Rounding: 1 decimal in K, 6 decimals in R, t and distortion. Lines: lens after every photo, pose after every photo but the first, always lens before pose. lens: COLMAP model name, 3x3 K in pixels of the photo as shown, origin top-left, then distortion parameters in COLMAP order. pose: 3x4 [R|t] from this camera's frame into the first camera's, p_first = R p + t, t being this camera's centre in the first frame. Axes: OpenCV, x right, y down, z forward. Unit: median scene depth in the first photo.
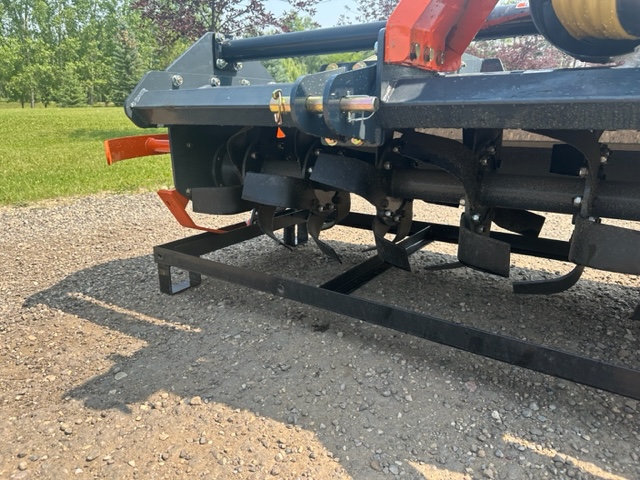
lens RADIAL K [[448.7, 0, 301.3], [0, 448.7, 237.8], [0, 0, 1]] dist [0.051269, -0.062175]
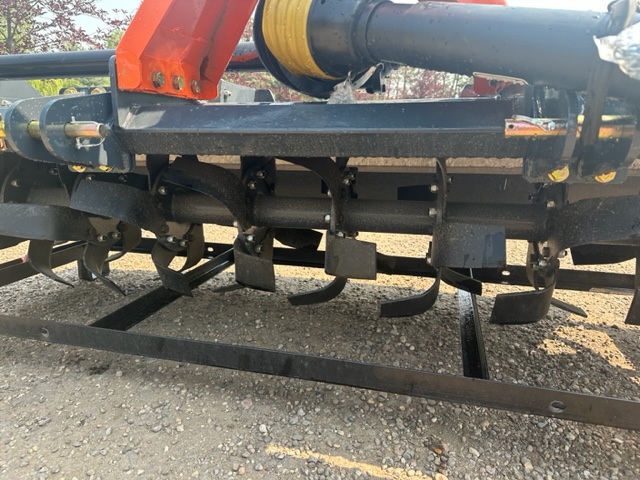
lens RADIAL K [[452.0, 0, 317.7], [0, 452.0, 232.9], [0, 0, 1]] dist [0.041997, -0.062743]
pose [[0.939208, -0.063627, 0.337401, 0.197938], [0.082862, 0.995637, -0.042902, 0.001312], [-0.333199, 0.068252, 0.940383, -0.043603]]
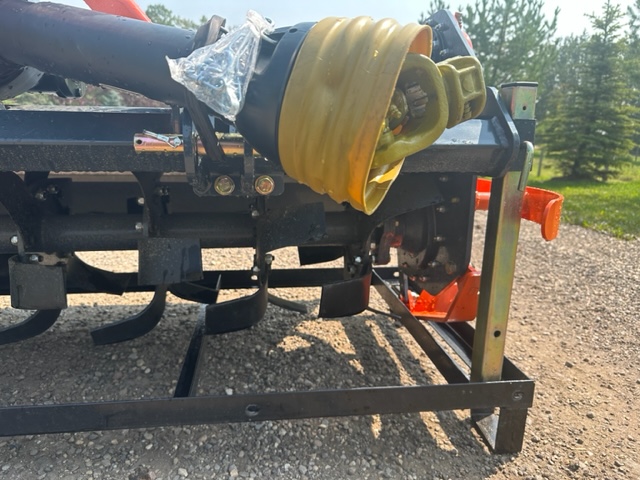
lens RADIAL K [[461.6, 0, 321.8], [0, 461.6, 220.5], [0, 0, 1]] dist [-0.034001, -0.002690]
pose [[0.731697, -0.112661, 0.672255, 0.426205], [0.175633, 0.984106, -0.026240, 0.014023], [-0.658614, 0.137271, 0.739854, -0.157919]]
